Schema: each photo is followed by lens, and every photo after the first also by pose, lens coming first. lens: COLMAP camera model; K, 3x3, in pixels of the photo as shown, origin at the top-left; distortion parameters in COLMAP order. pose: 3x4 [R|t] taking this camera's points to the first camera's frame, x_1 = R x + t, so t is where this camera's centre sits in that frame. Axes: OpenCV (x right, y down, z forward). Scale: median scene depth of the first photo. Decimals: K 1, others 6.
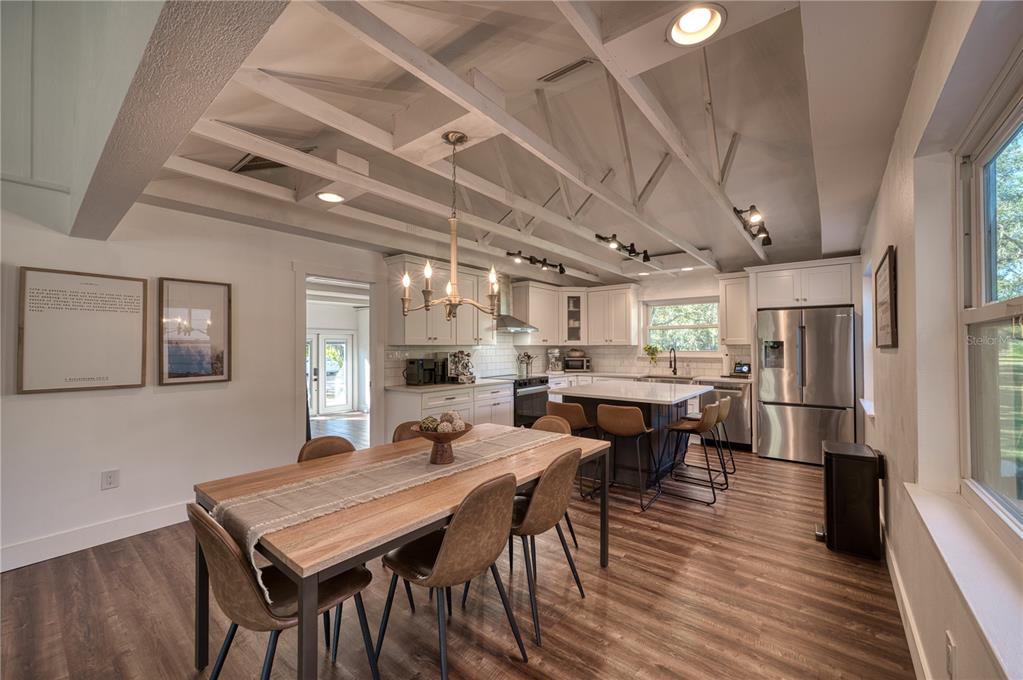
lens RADIAL K [[402.8, 0, 511.9], [0, 402.8, 339.4], [0, 0, 1]] dist [-0.007100, 0.003996]
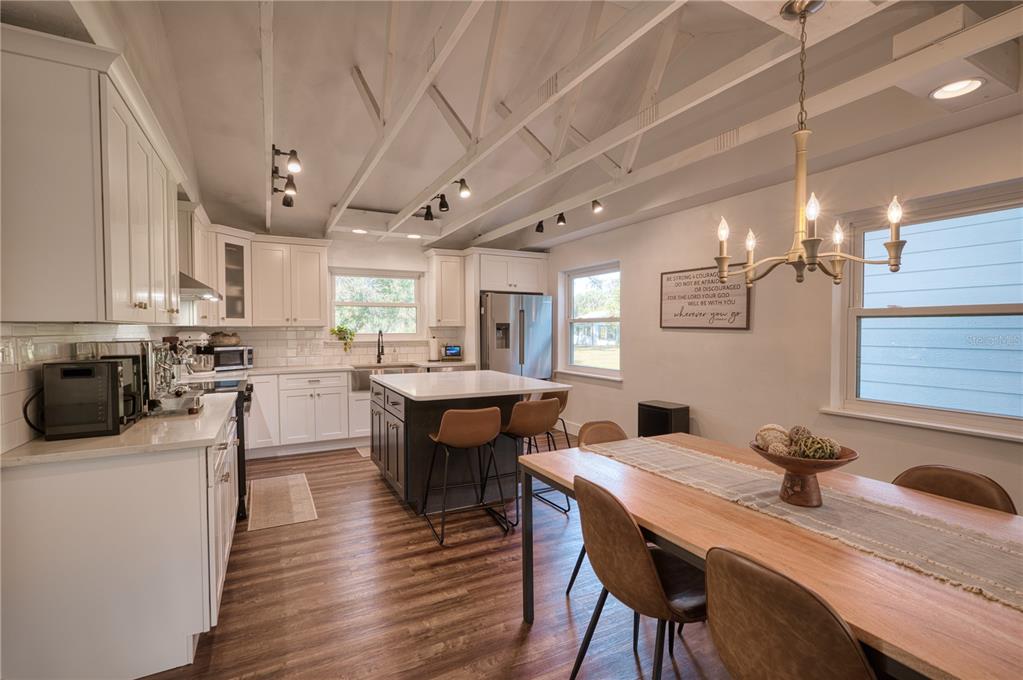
lens RADIAL K [[478.7, 0, 513.5], [0, 478.7, 340.5], [0, 0, 1]] dist [0.001303, 0.000239]
pose [[0.399040, -0.024818, 0.916598, -0.345795], [-0.014651, 0.999333, 0.033436, 0.005703], [-0.916817, -0.026772, 0.398410, 0.340301]]
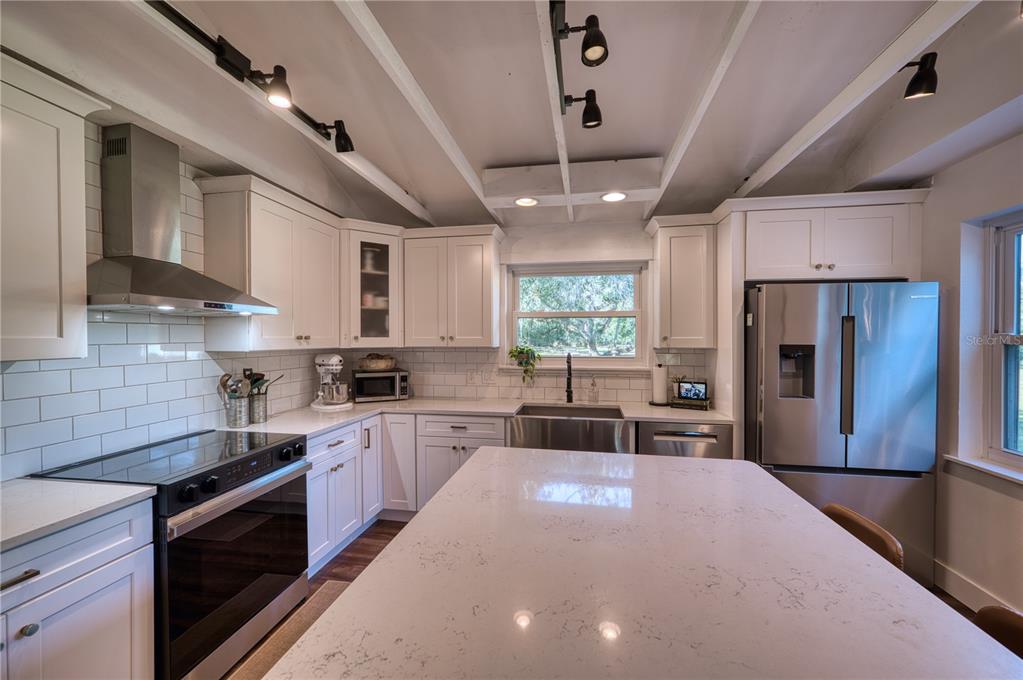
lens RADIAL K [[402.8, 0, 511.4], [0, 402.8, 343.9], [0, 0, 1]] dist [-0.007100, 0.003996]
pose [[0.879916, -0.005572, 0.475096, 0.072465], [-0.009841, 0.999503, 0.029948, -0.005521], [-0.475027, -0.031028, 0.879424, 0.521519]]
